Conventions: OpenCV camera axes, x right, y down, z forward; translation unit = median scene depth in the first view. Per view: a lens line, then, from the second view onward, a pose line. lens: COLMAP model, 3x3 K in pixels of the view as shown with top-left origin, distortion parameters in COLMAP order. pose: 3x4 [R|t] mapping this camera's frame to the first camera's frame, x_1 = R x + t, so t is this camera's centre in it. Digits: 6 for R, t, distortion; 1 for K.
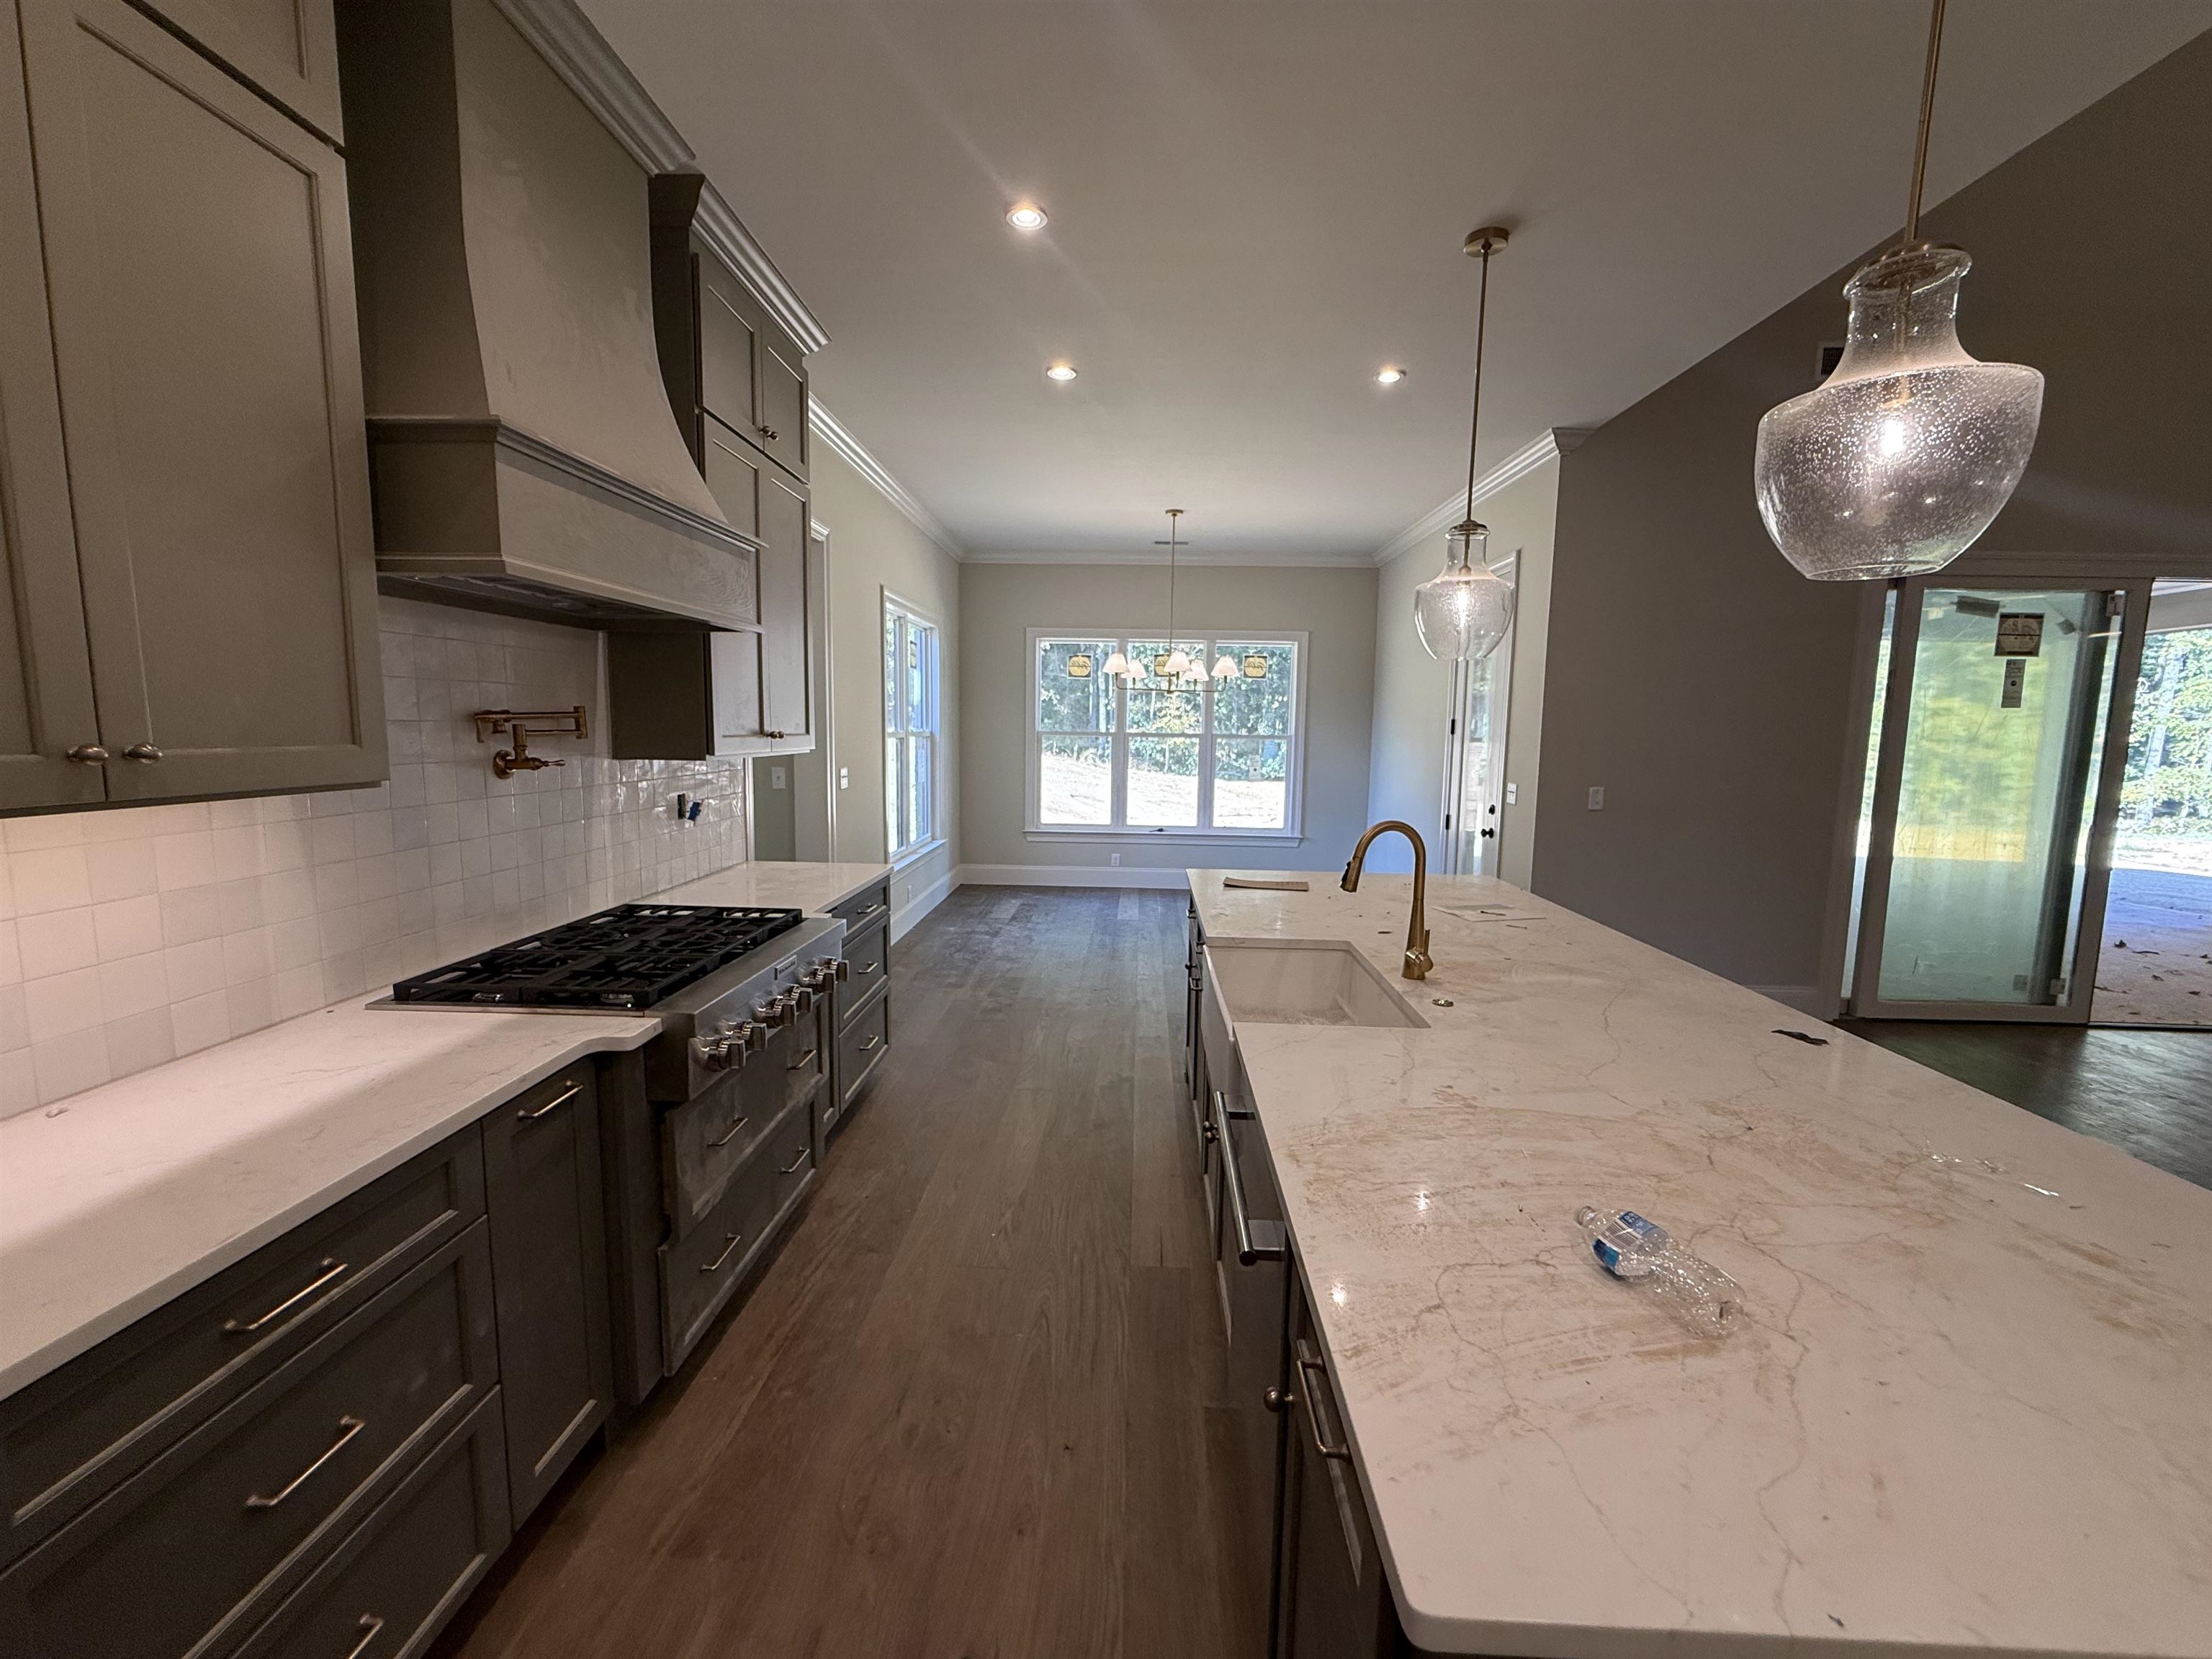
lens RADIAL K [[898.7, 0, 1102.6], [0, 898.7, 828.7], [0, 0, 1]] dist [-0.001144, -0.000012]
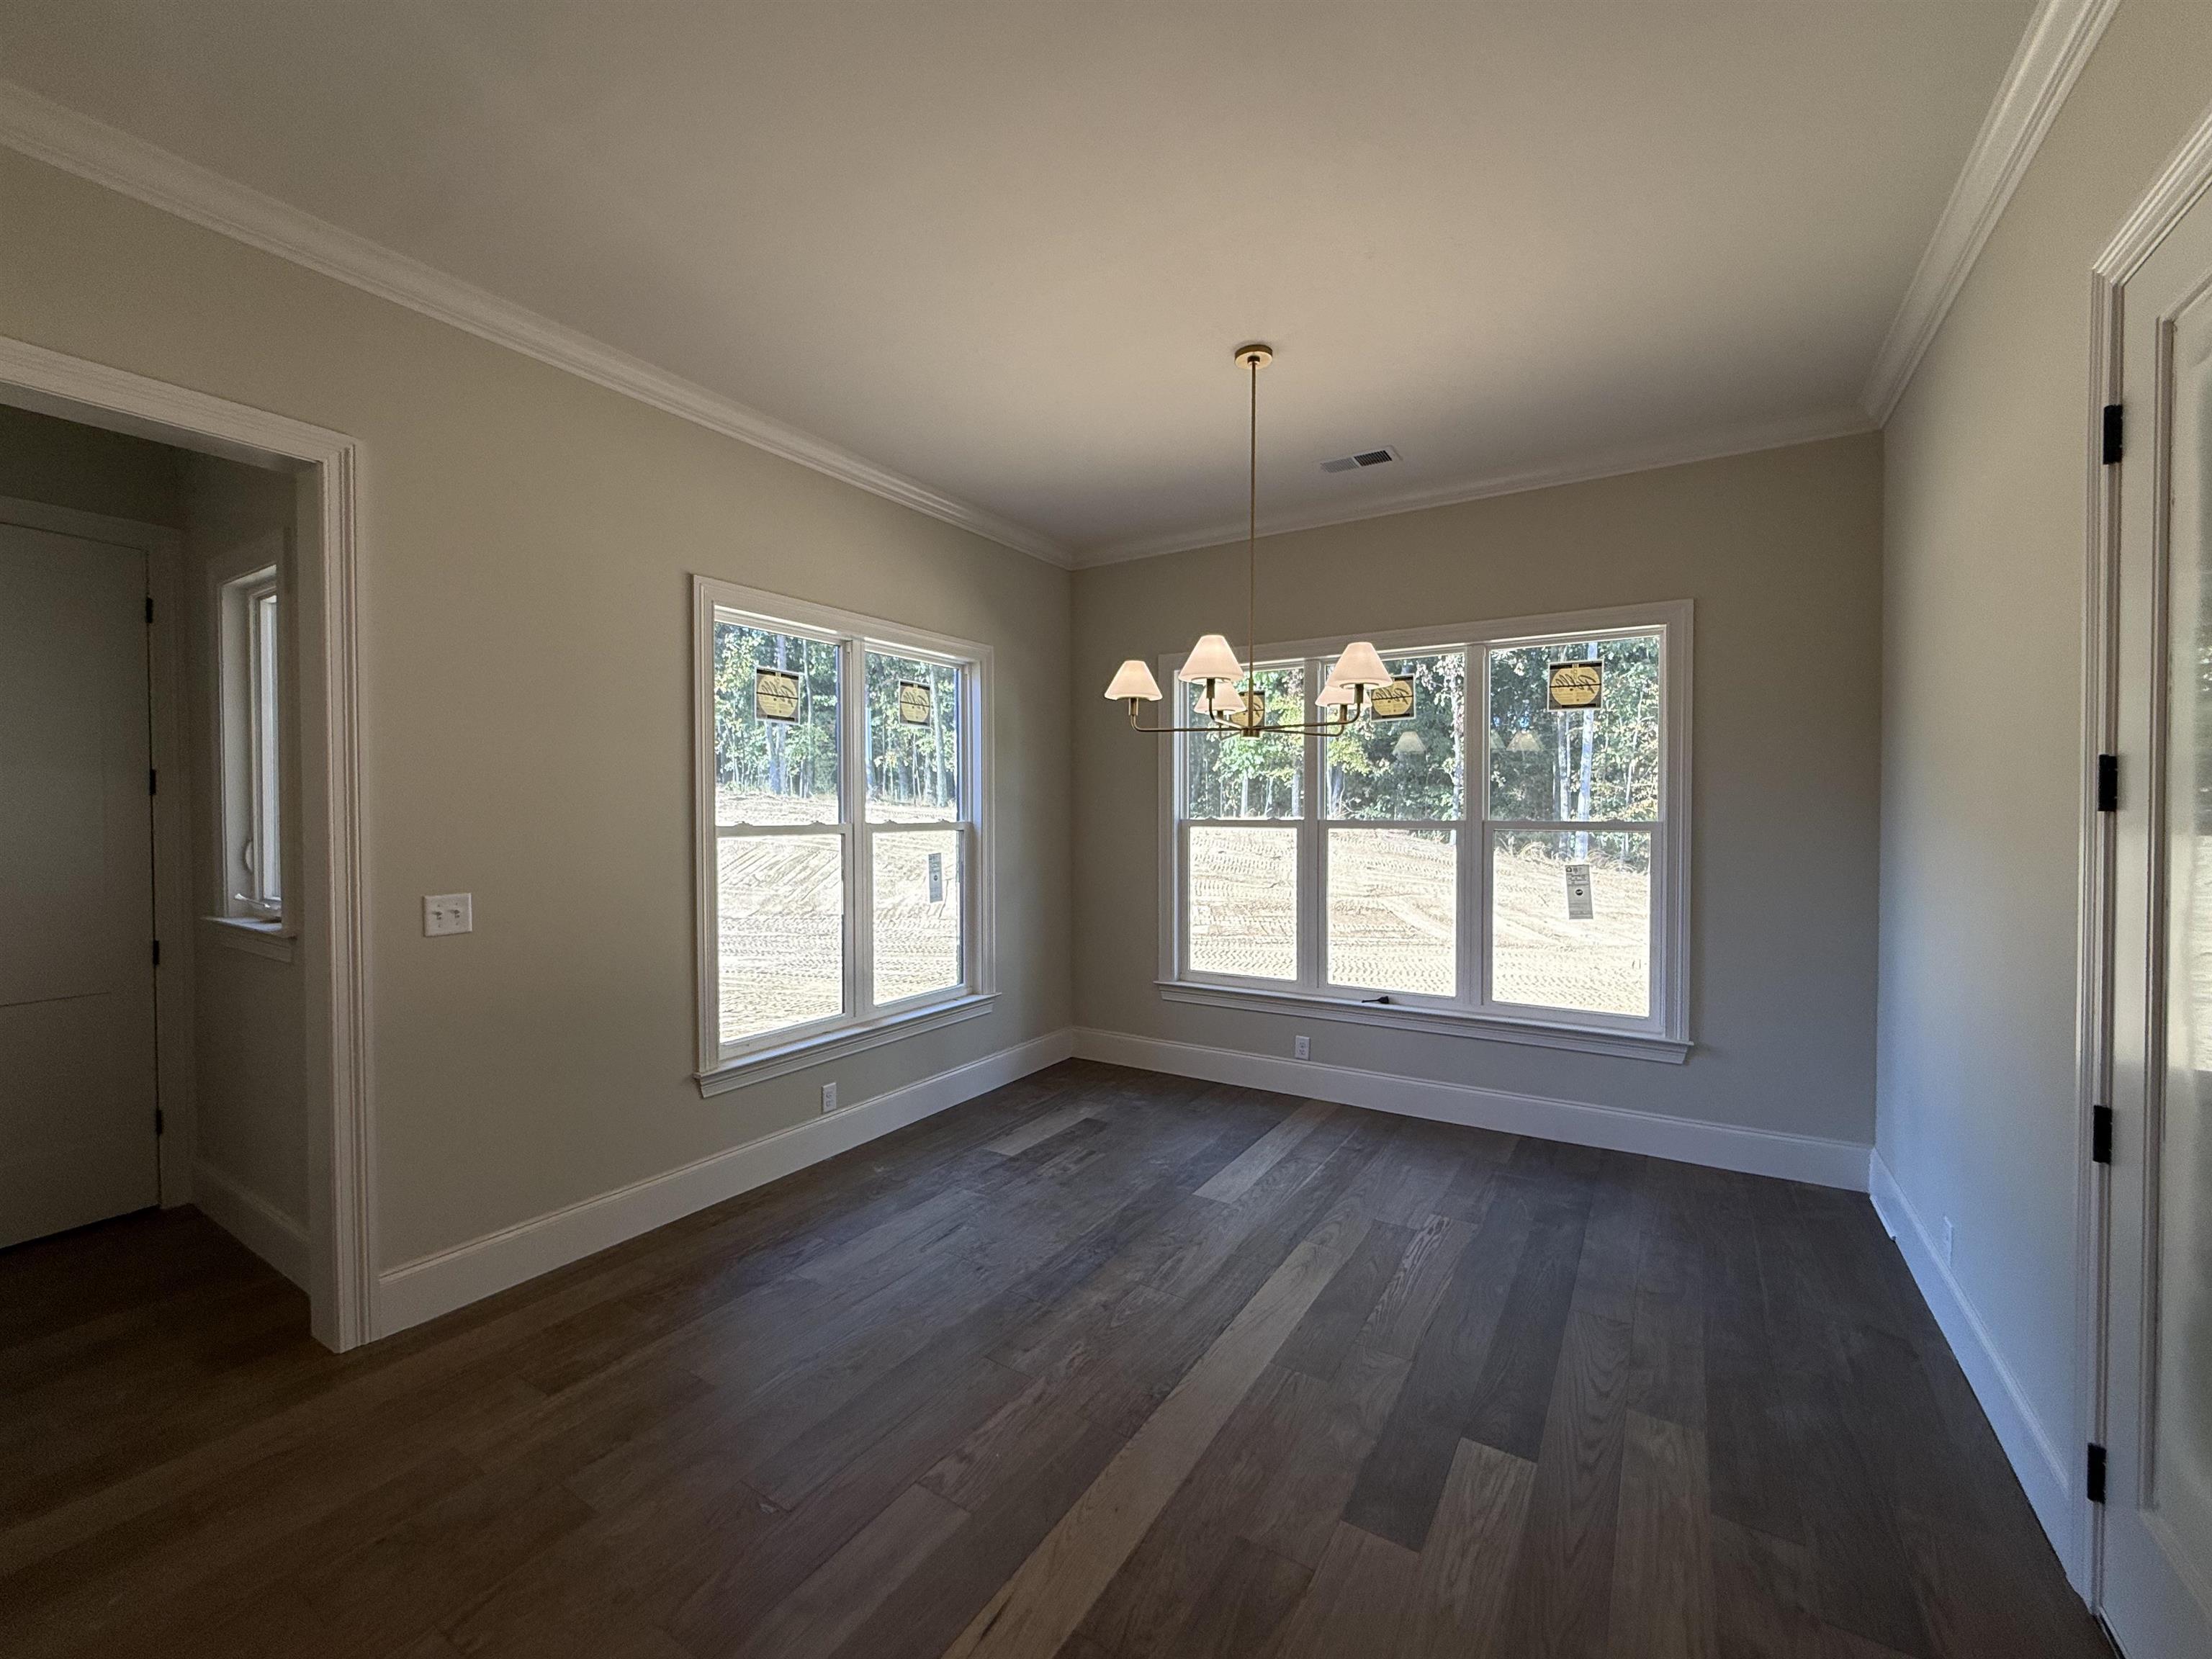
lens RADIAL K [[898.7, 0, 1101.8], [0, 898.7, 827.2], [0, 0, 1]] dist [-0.001144, -0.000012]
pose [[0.870713, -0.013839, -0.491597, 0.183568], [-0.037376, 0.994851, -0.094207, -0.044195], [0.490369, 0.100401, 0.865712, 0.445158]]
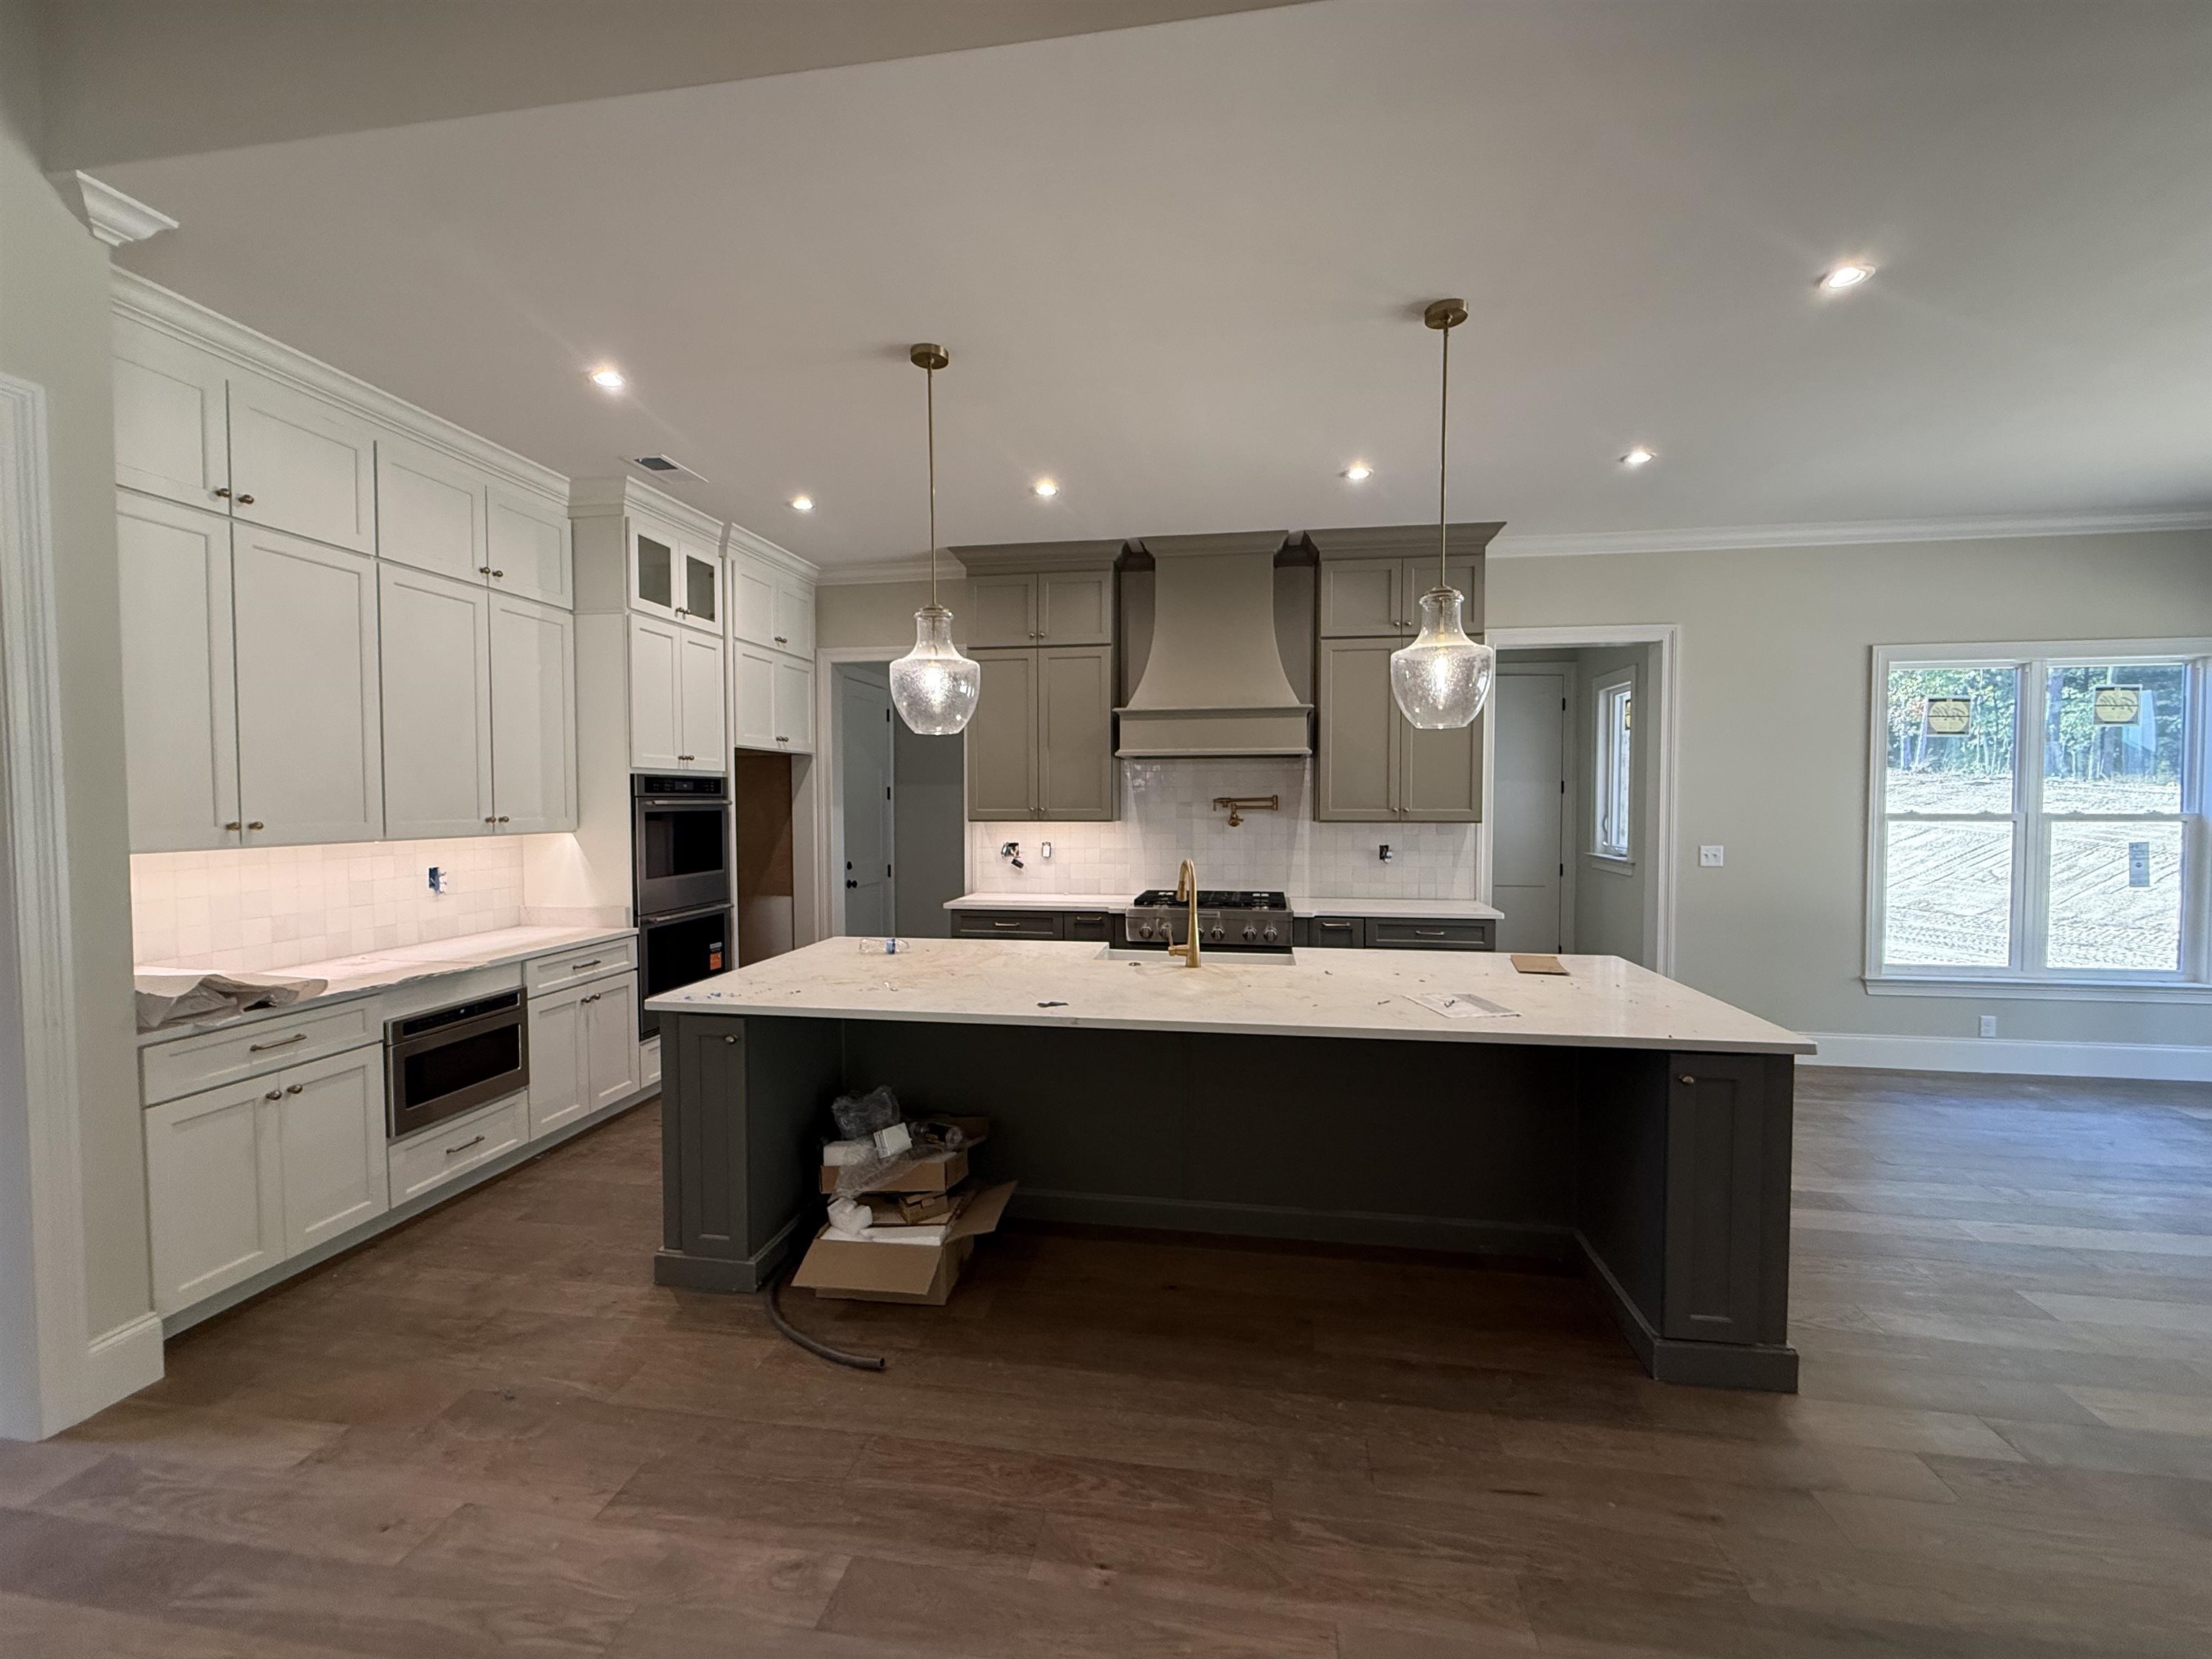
lens RADIAL K [[898.7, 0, 1111.9], [0, 898.7, 825.8], [0, 0, 1]] dist [-0.001144, -0.000012]
pose [[-0.107296, 0.009808, -0.994179, 0.477126], [-0.117498, 0.992819, 0.022476, -0.021219], [0.987260, 0.119226, -0.105373, 0.269542]]
